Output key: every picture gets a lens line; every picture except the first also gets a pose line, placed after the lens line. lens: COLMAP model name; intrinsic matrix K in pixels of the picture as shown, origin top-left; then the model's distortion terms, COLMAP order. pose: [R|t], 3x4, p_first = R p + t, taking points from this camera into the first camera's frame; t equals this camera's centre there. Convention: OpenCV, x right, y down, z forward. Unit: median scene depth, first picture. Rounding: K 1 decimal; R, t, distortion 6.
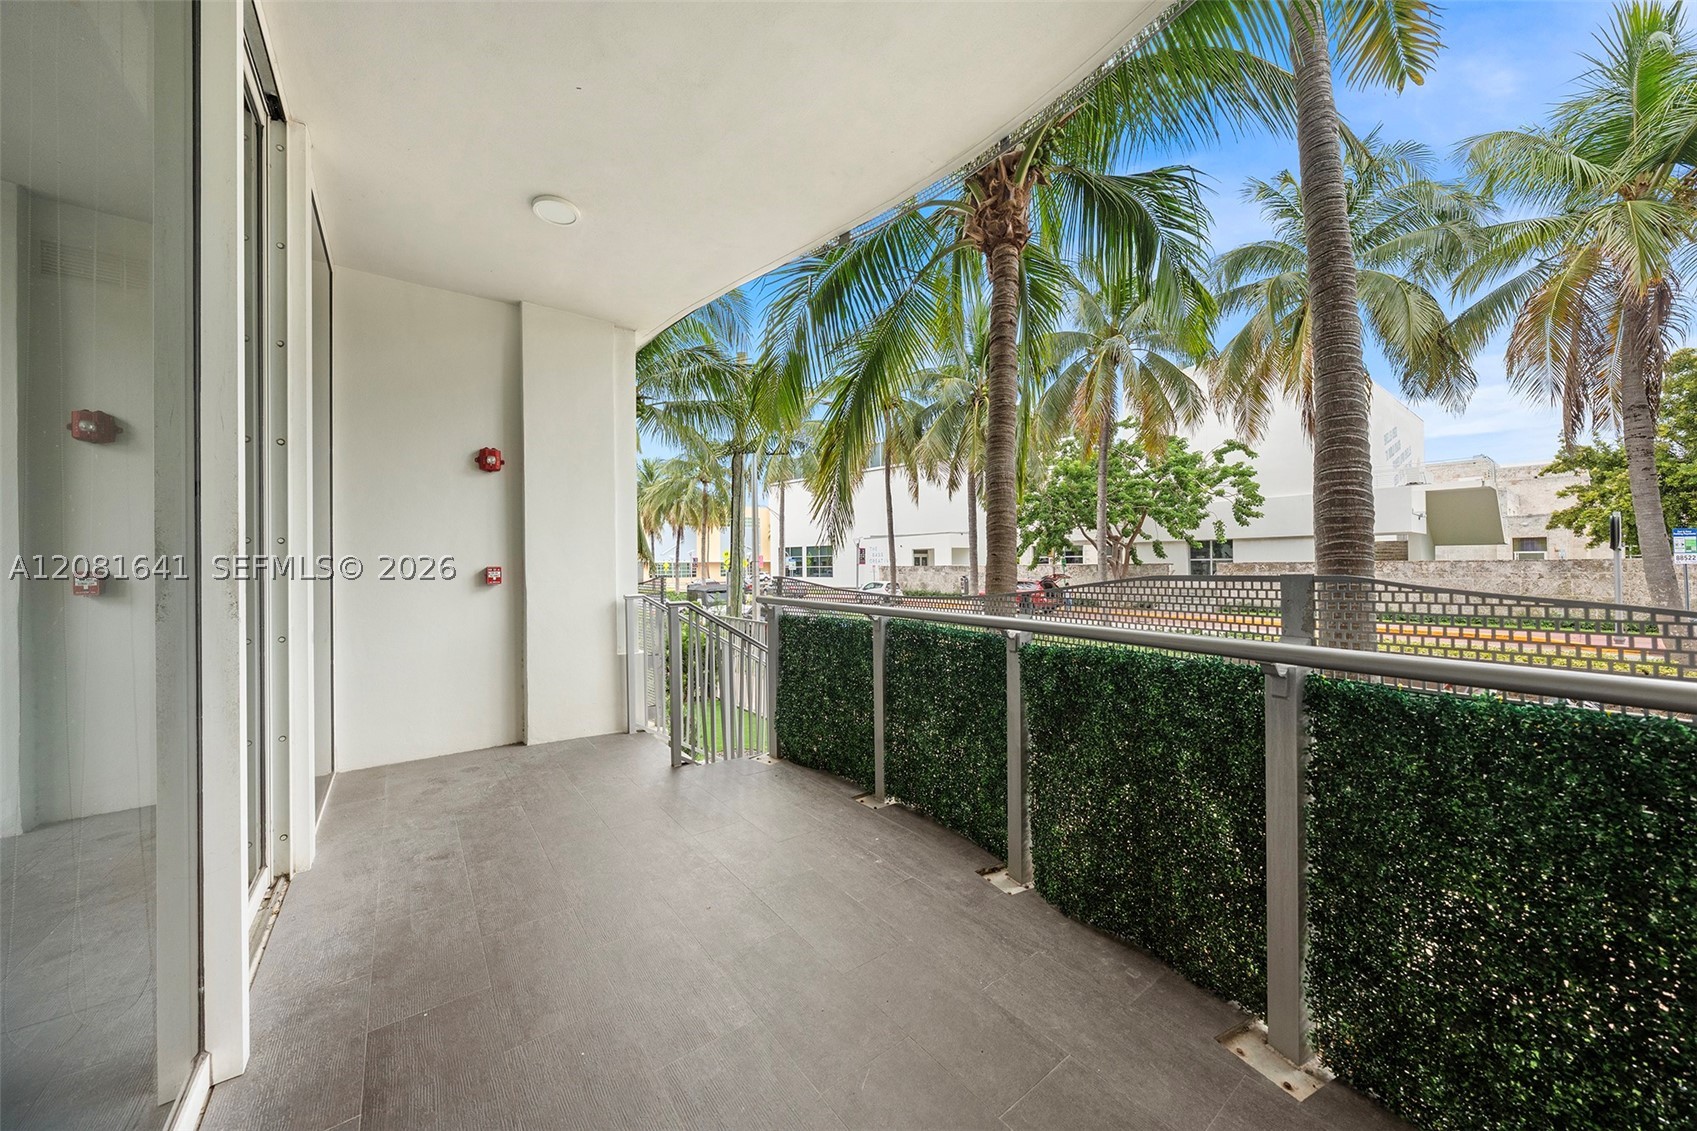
lens RADIAL K [[576.7, 0, 835.9], [0, 576.7, 563.9], [0, 0, 1]] dist [-0.000529, -0.000001]
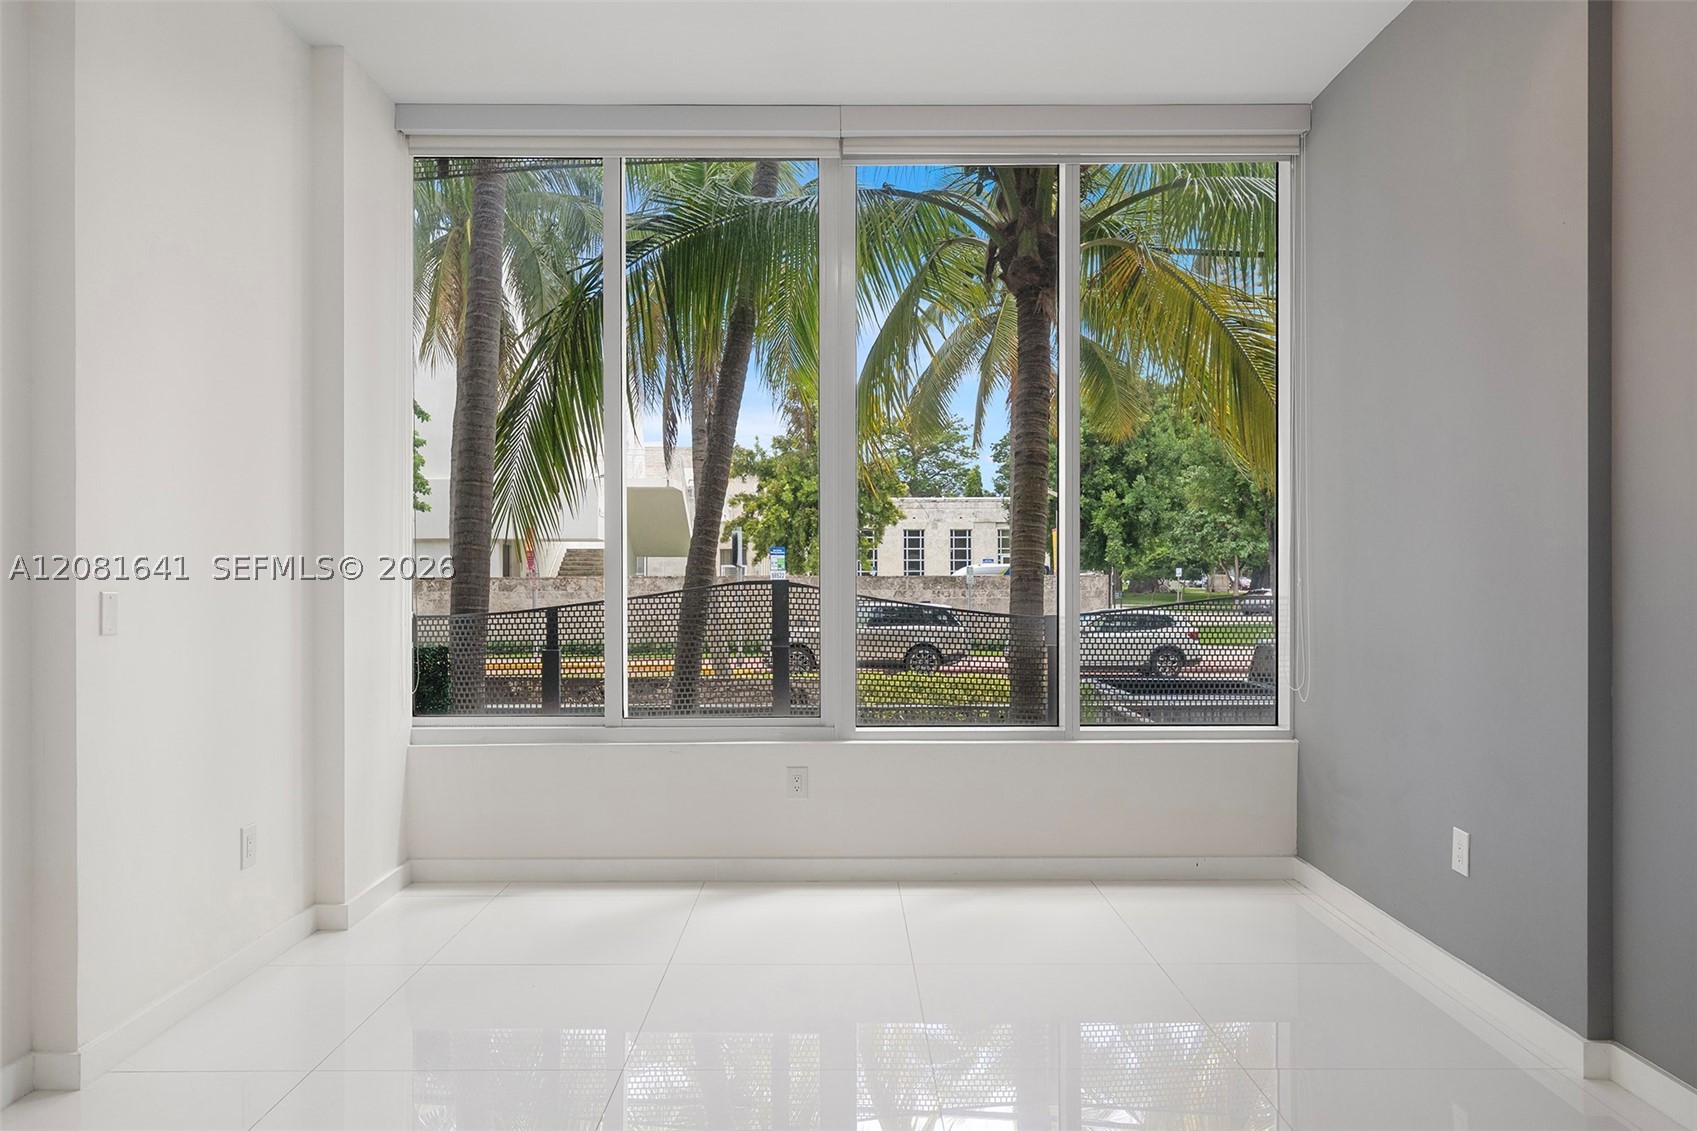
lens RADIAL K [[1162.2, 0, 843.7], [0, 1162.2, 580.5], [0, 0, 1]] dist [0.013999, -0.000778]
pose [[0.591118, 0.004111, 0.806575, -0.058489], [-0.006143, 0.999981, -0.000595, -0.001804], [-0.806562, -0.004603, 0.591132, -0.180221]]
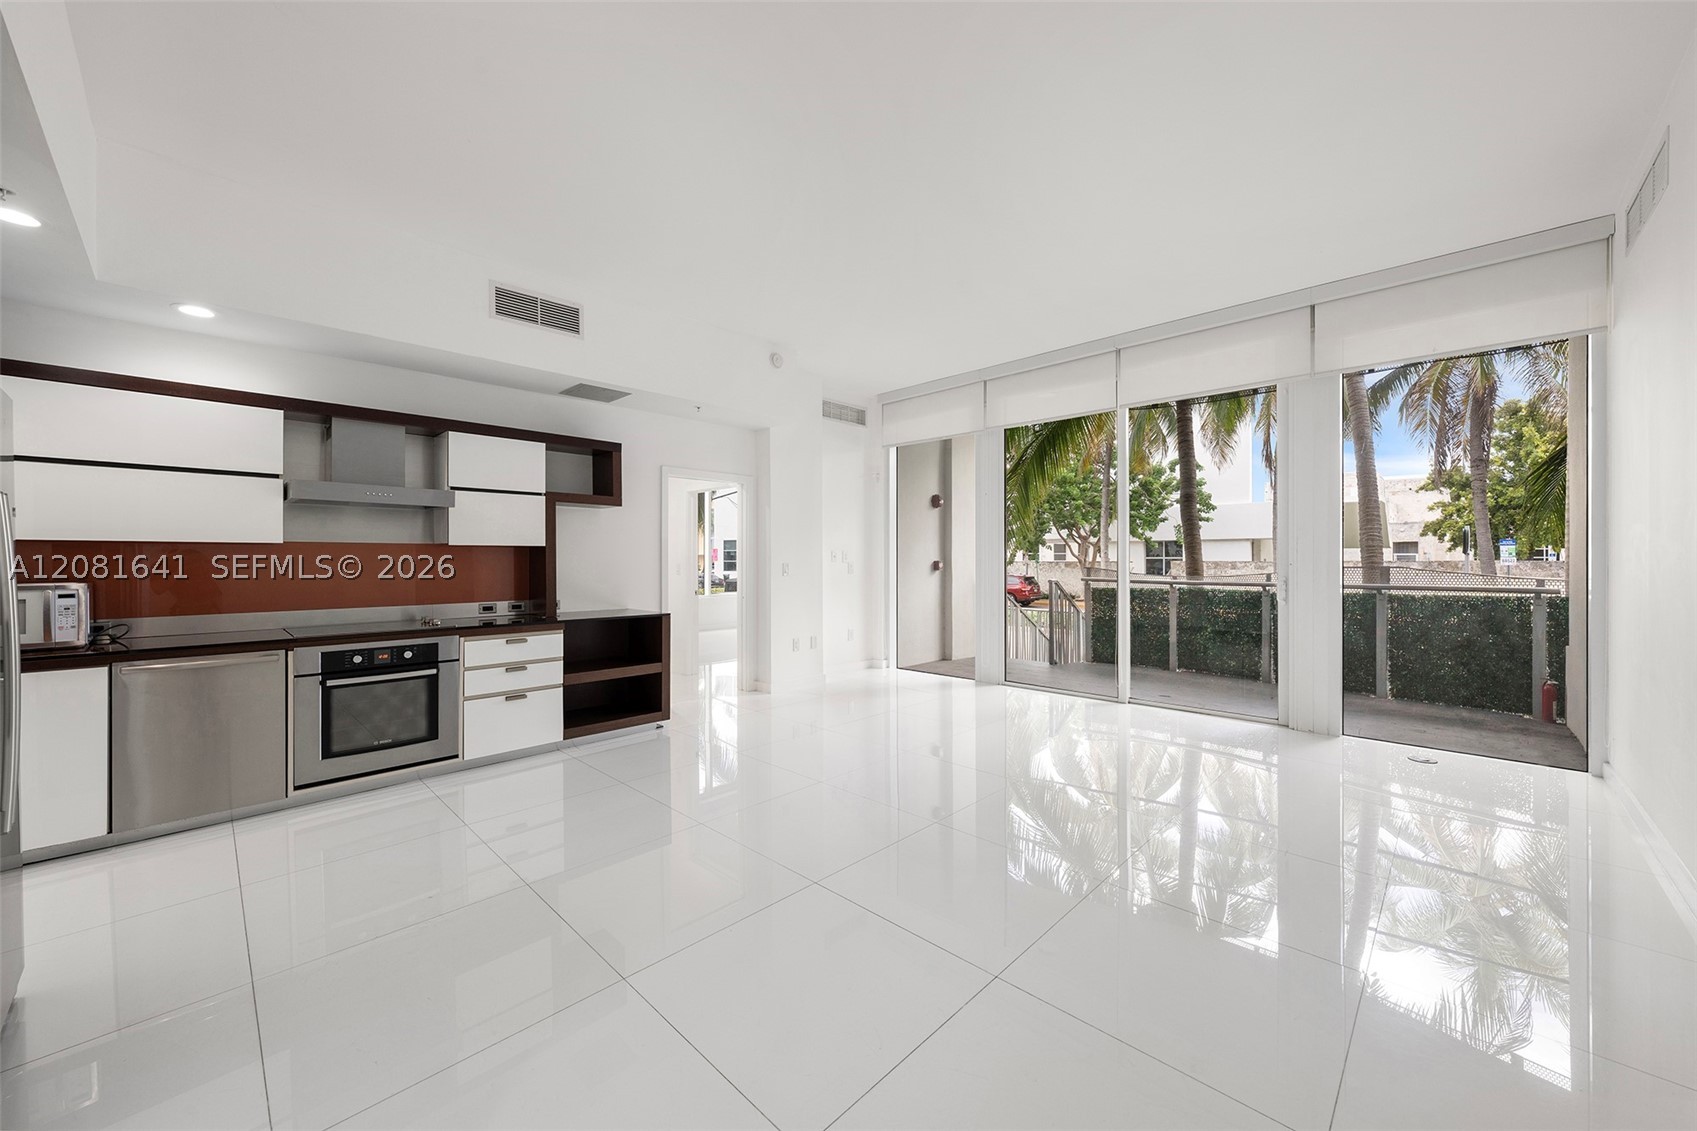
lens RADIAL K [[634.4, 0, 837.6], [0, 634.4, 561.4], [0, 0, 1]] dist [0.001629, 0.000125]
pose [[0.988294, 0.009097, 0.152293, -0.211745], [-0.009827, 0.999944, 0.004041, 0.000456], [-0.152247, -0.005490, 0.988327, -0.159647]]
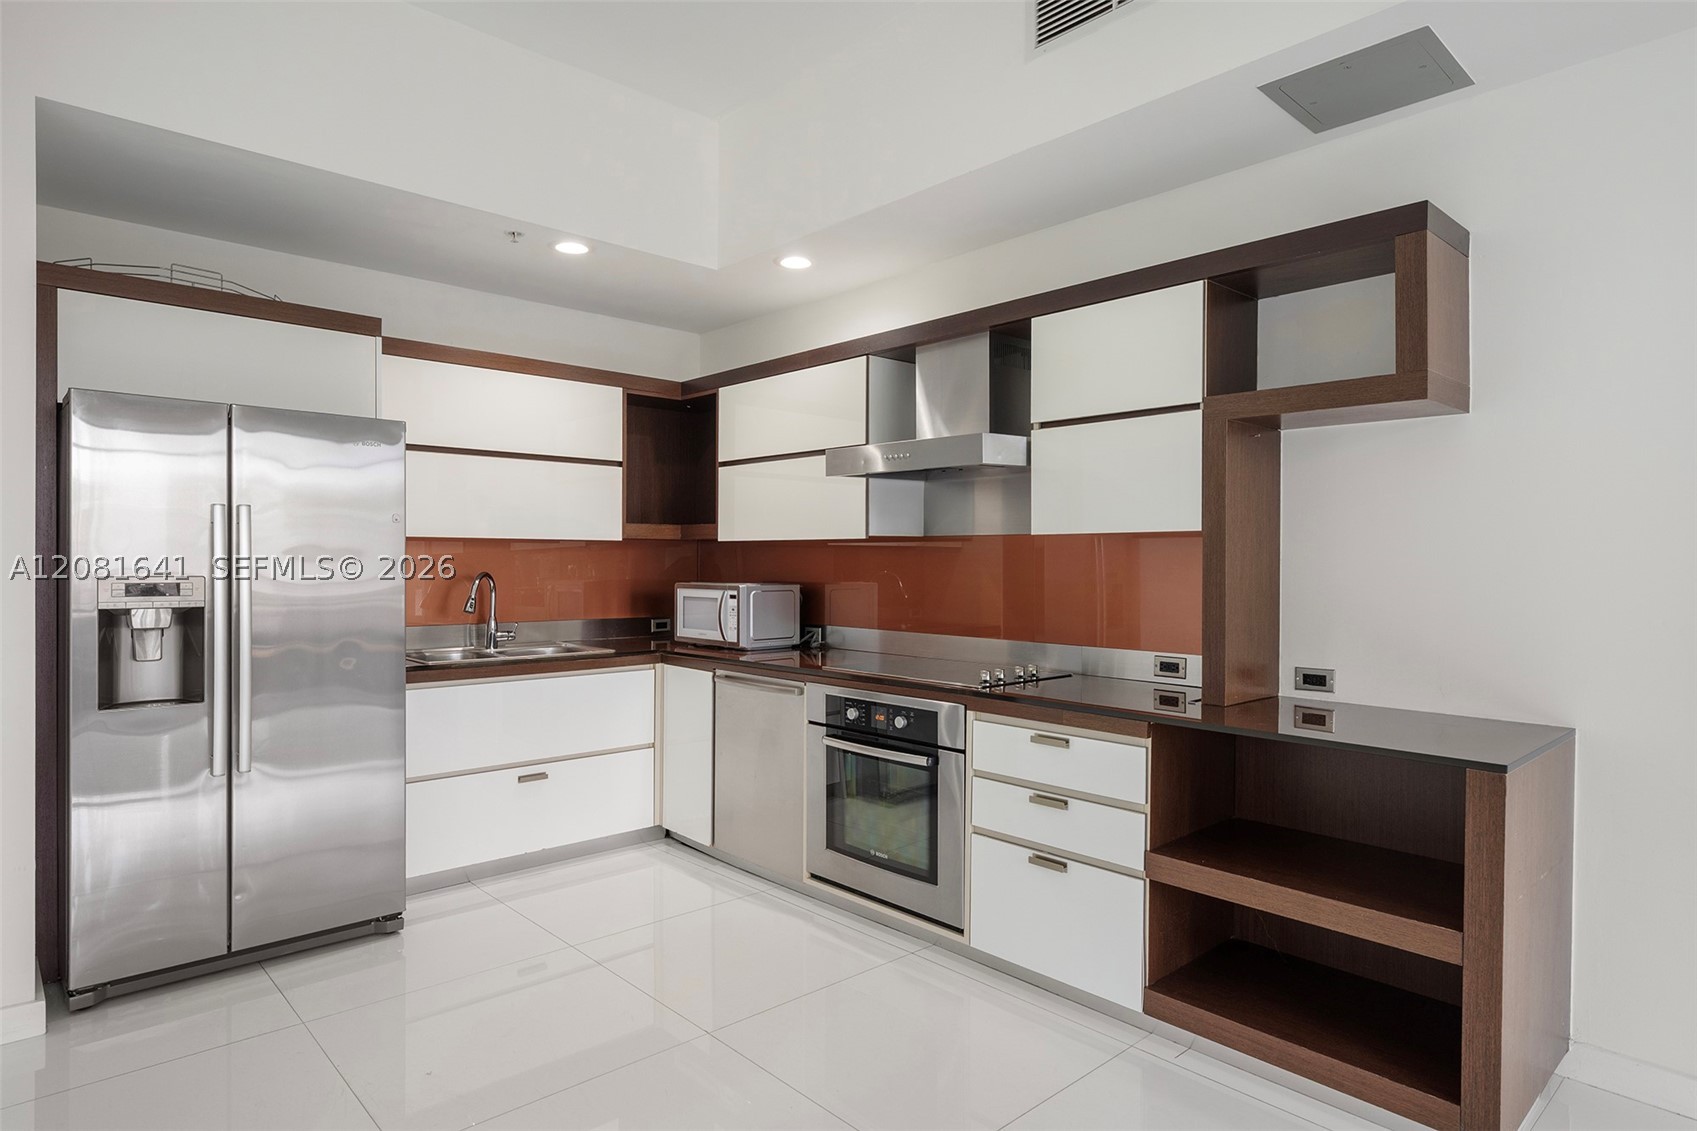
lens RADIAL K [[948.2, 0, 849.7], [0, 948.2, 569.8], [0, 0, 1]] dist [-0.000154, 0.001152]
pose [[0.100892, 0.019551, -0.994705, -0.159430], [-0.005339, 0.999803, 0.019110, 0.000350], [0.994883, 0.003382, 0.100977, -0.018176]]
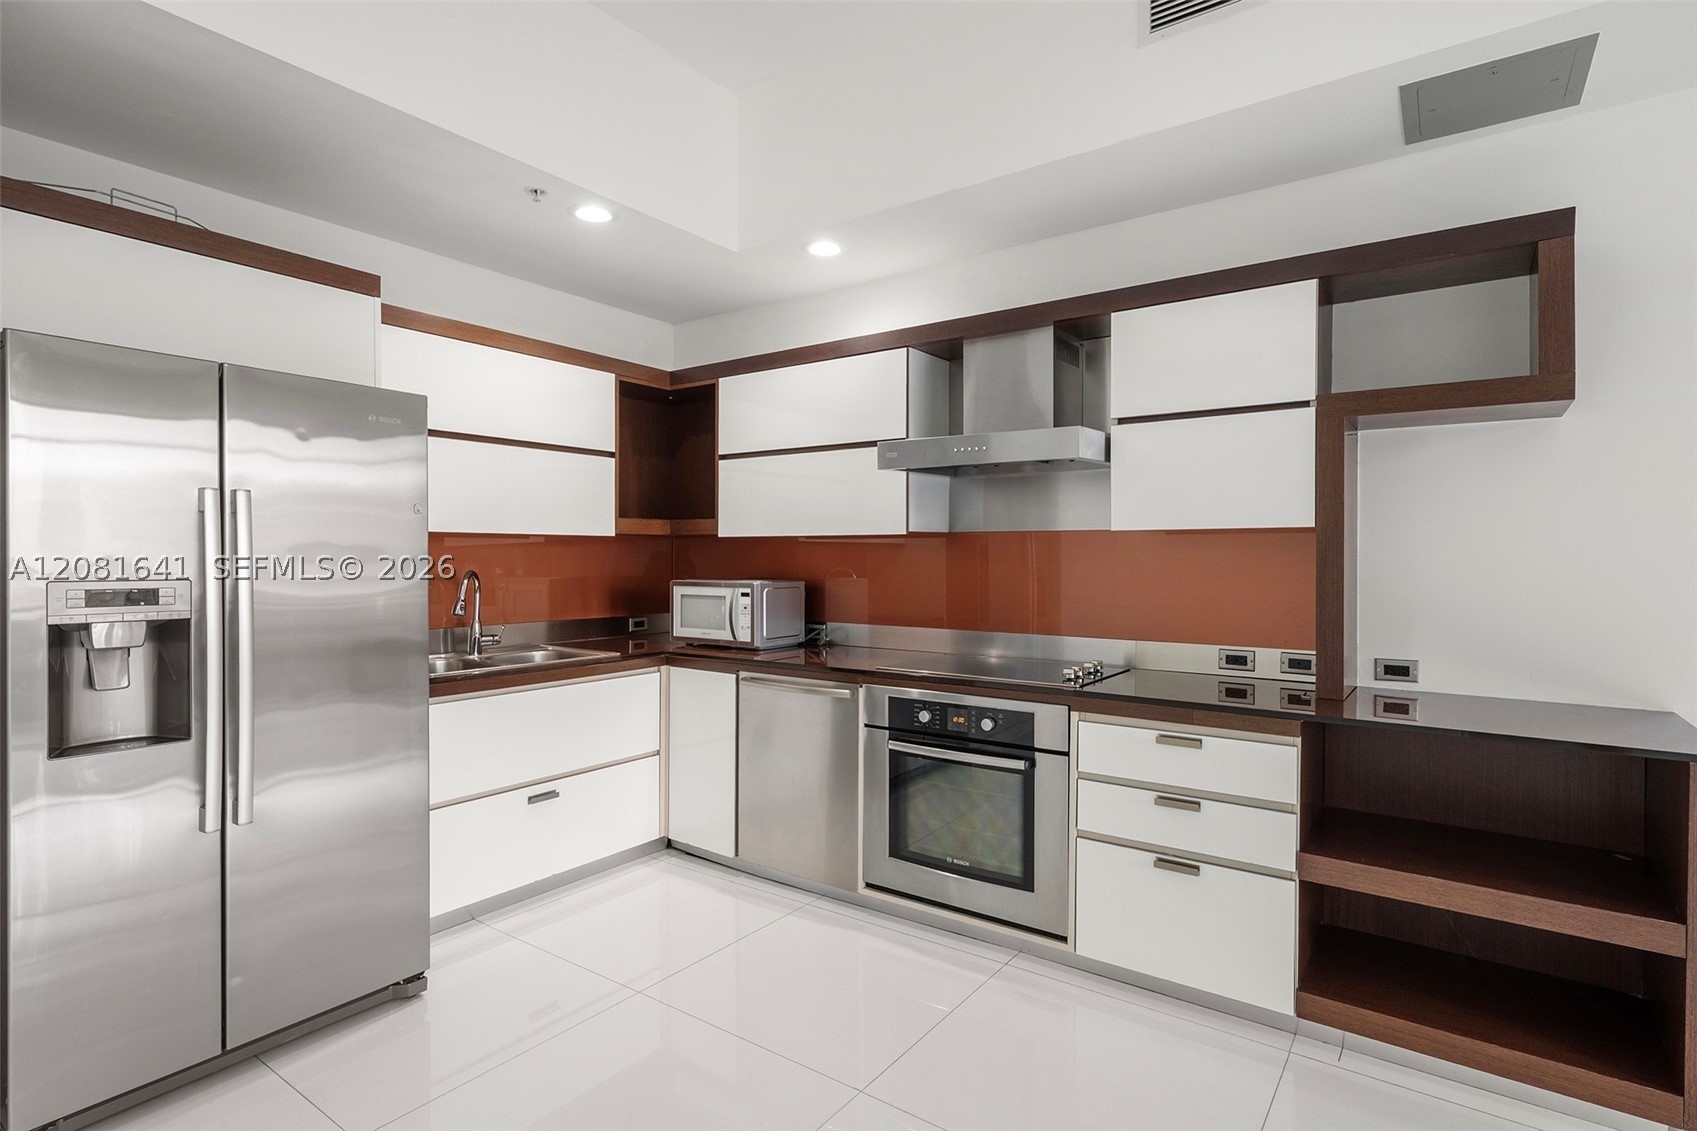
lens RADIAL K [[844.8, 0, 842.5], [0, 844.8, 563.2], [0, 0, 1]] dist [0.000669, -0.000481]
pose [[0.293706, 0.018277, -0.955721, -0.187015], [-0.004779, 0.999833, 0.017652, 0.000482], [0.955884, -0.000617, 0.293744, -0.049305]]
